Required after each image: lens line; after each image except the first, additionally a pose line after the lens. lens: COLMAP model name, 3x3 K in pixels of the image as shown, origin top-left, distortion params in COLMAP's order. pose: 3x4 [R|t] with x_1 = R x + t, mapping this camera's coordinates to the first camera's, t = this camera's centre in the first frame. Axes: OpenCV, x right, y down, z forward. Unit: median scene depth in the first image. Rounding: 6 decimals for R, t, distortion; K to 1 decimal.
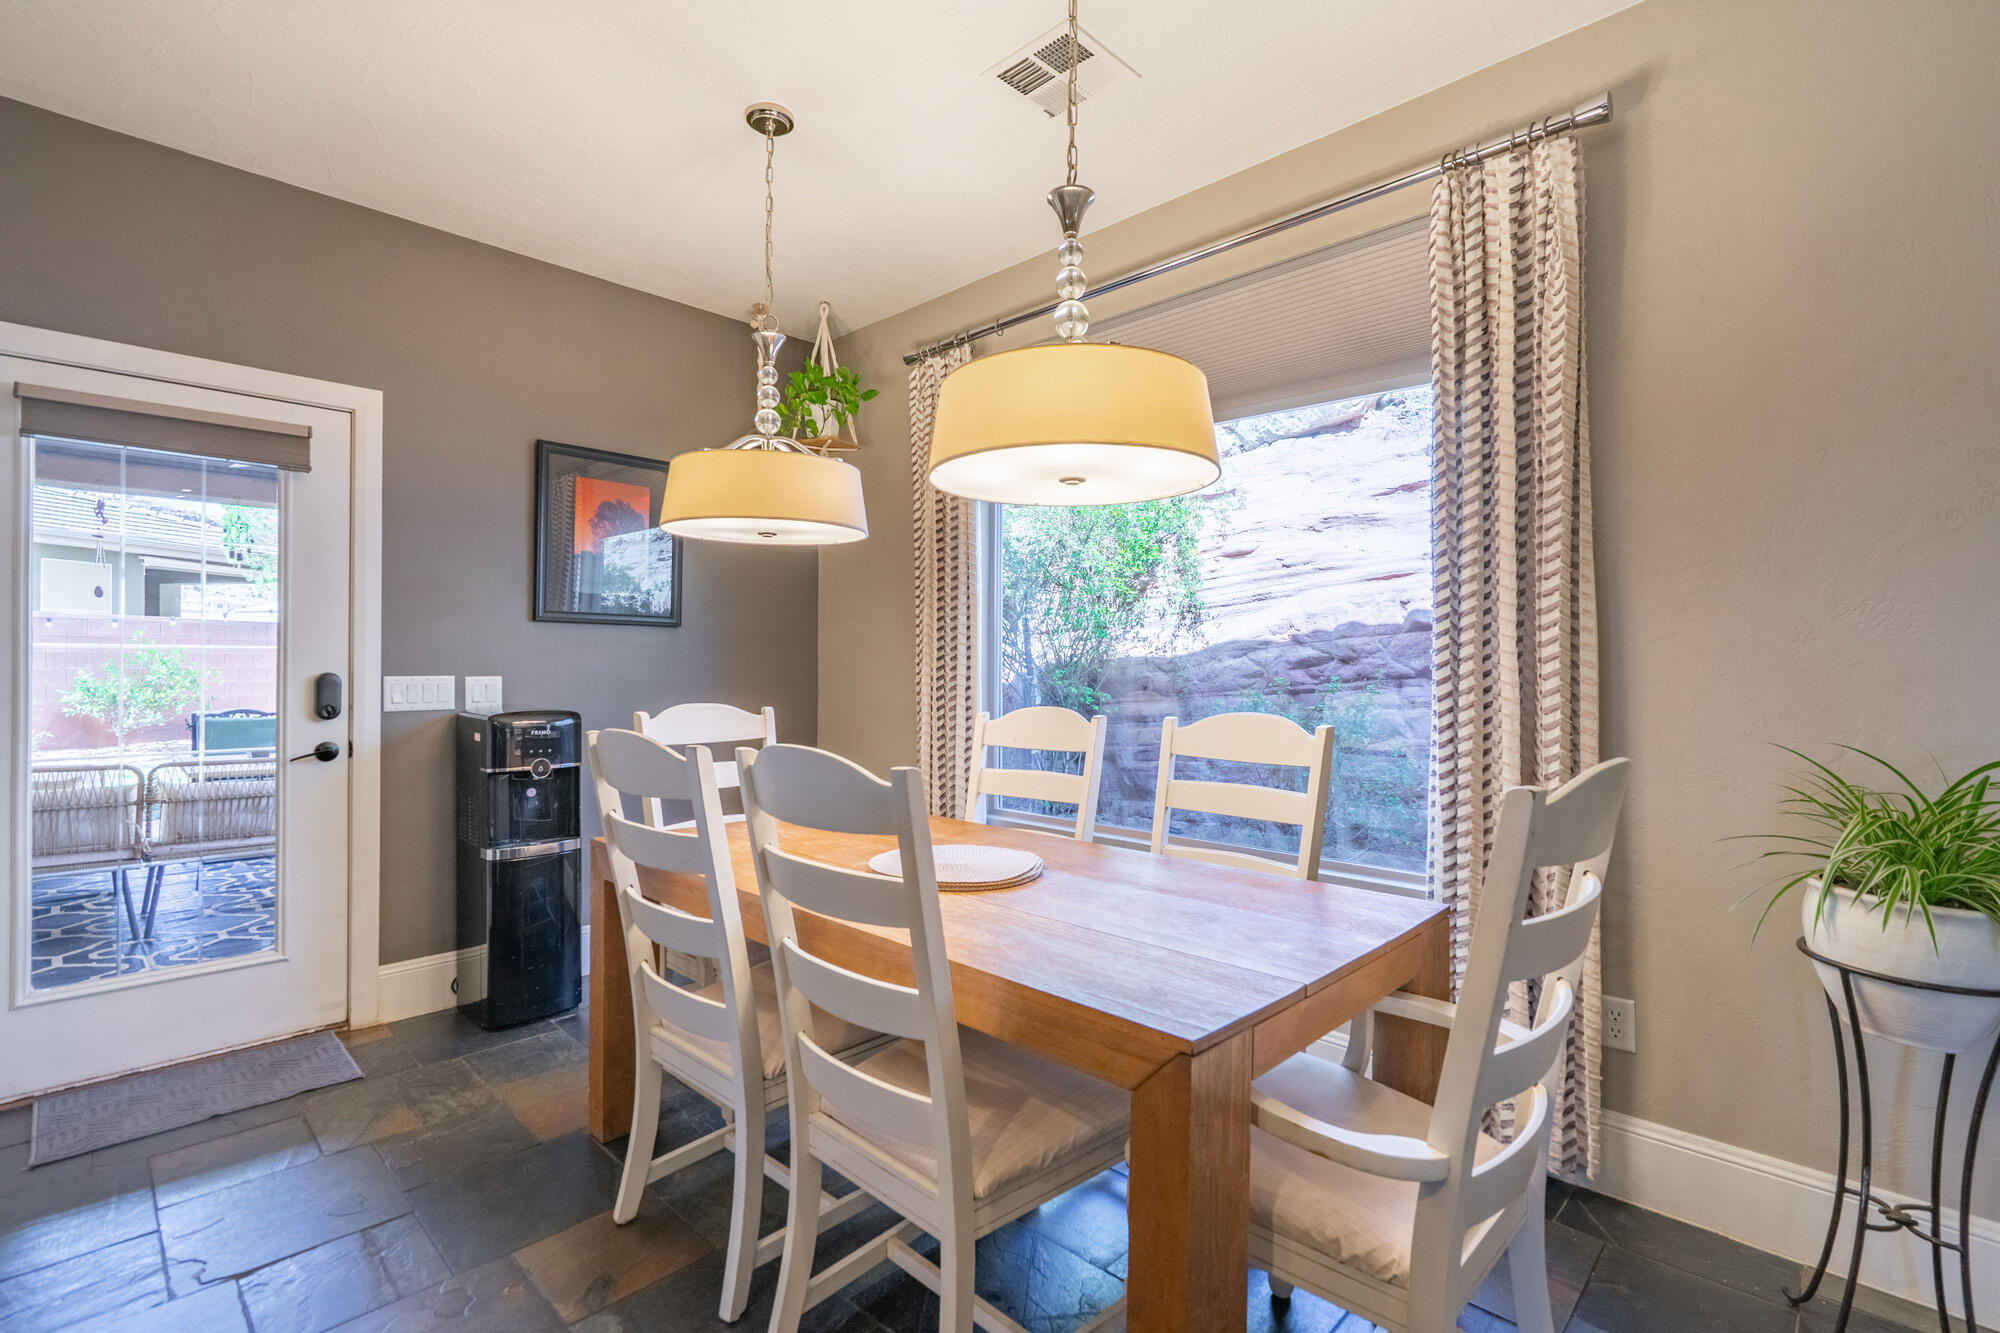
lens RADIAL K [[914.2, 0, 1002.5], [0, 914.2, 659.9], [0, 0, 1]] dist [-0.002727, -0.000107]
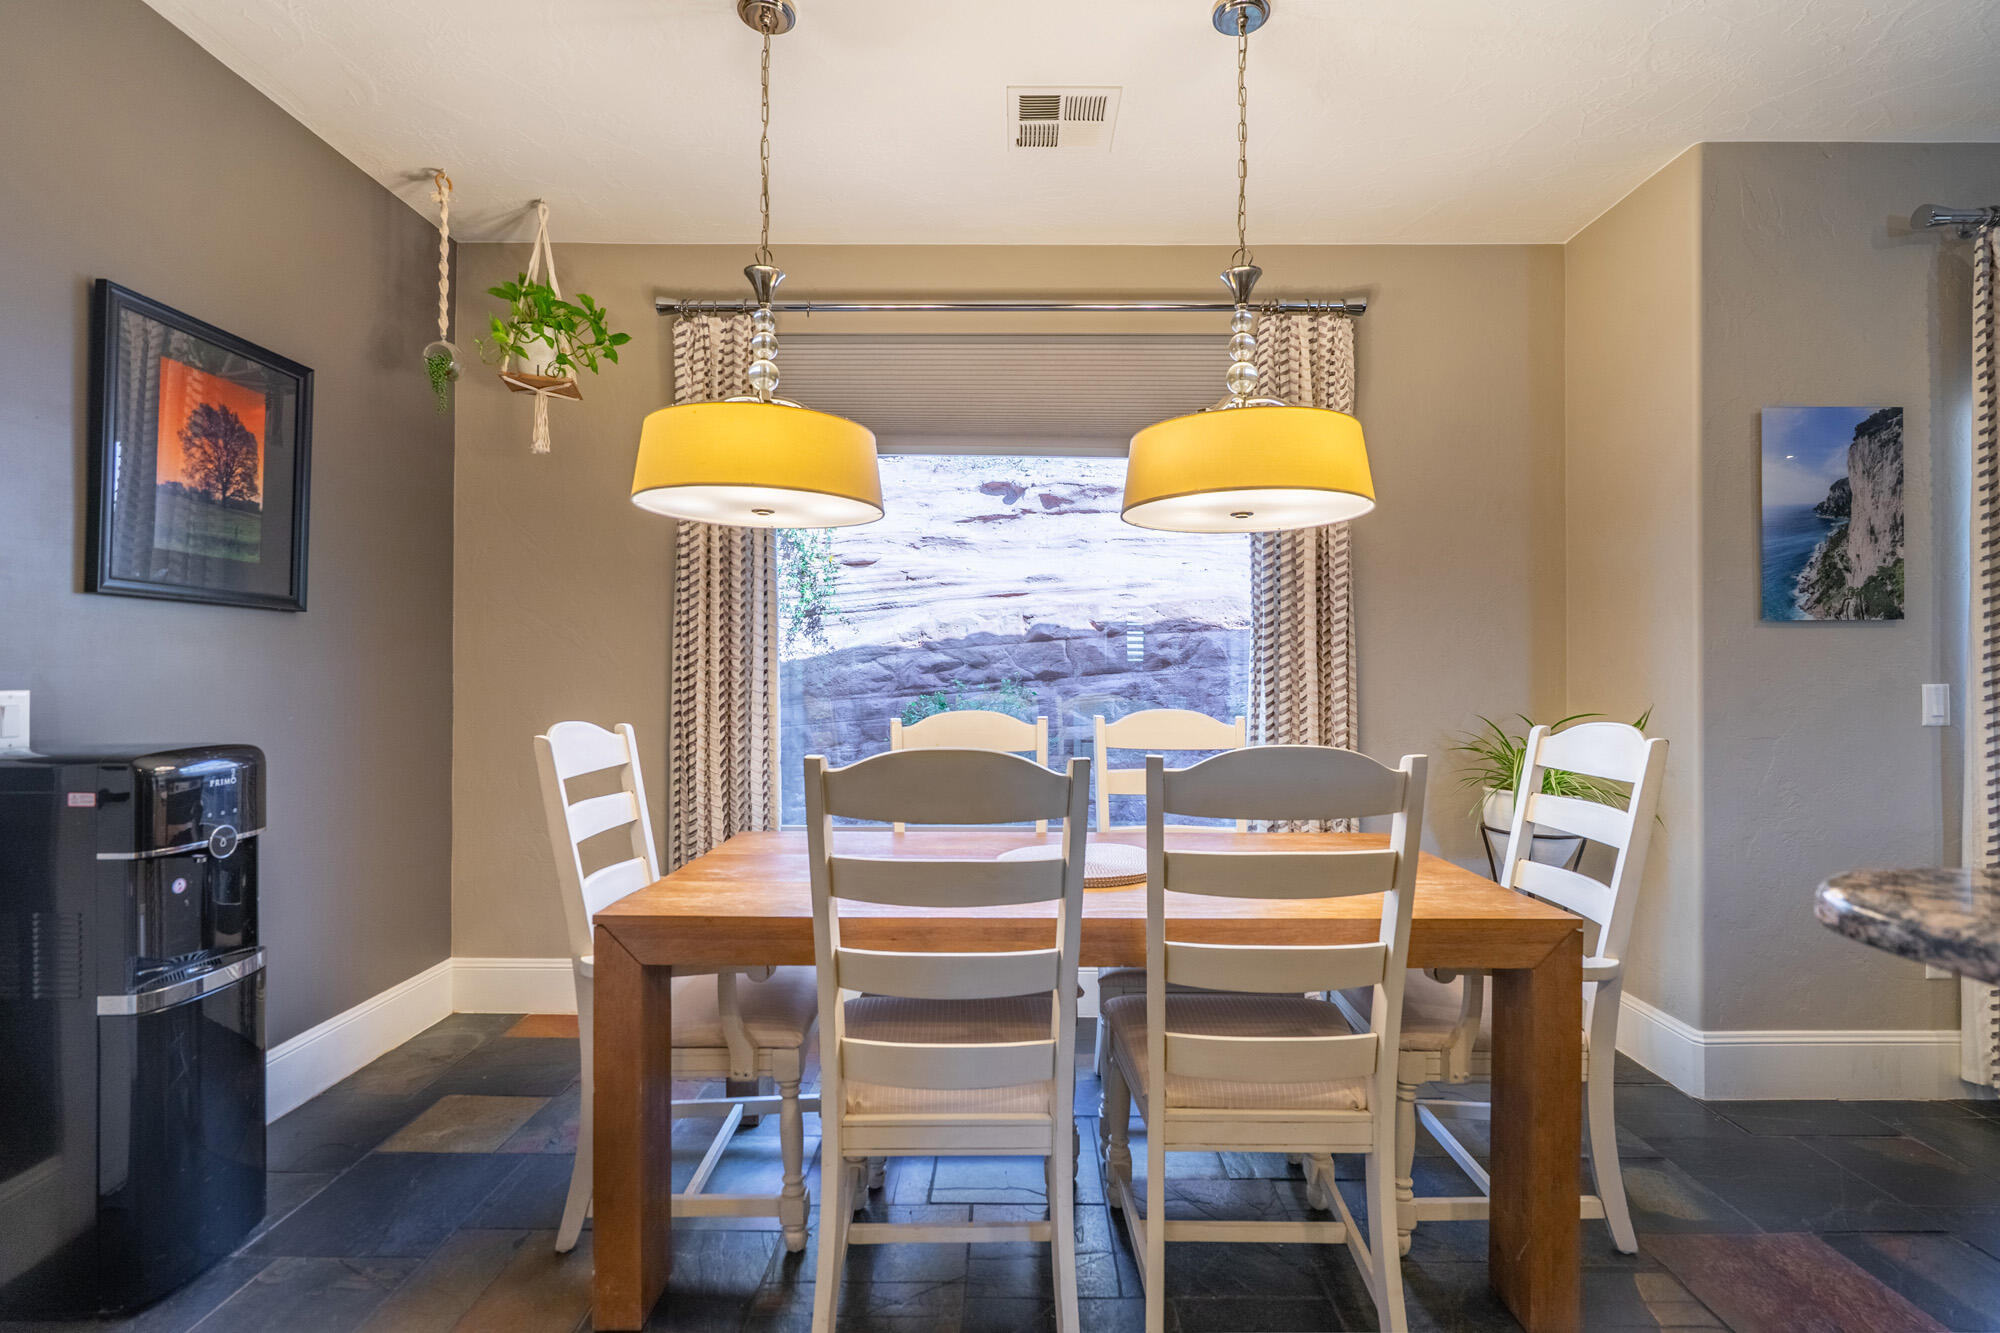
lens RADIAL K [[914.2, 0, 1002.5], [0, 914.2, 659.9], [0, 0, 1]] dist [-0.002727, -0.000107]
pose [[0.719167, 0.006859, 0.694803, -0.392267], [-0.003977, 0.999976, -0.005755, 0.000179], [-0.694826, 0.001376, 0.719177, 0.148769]]
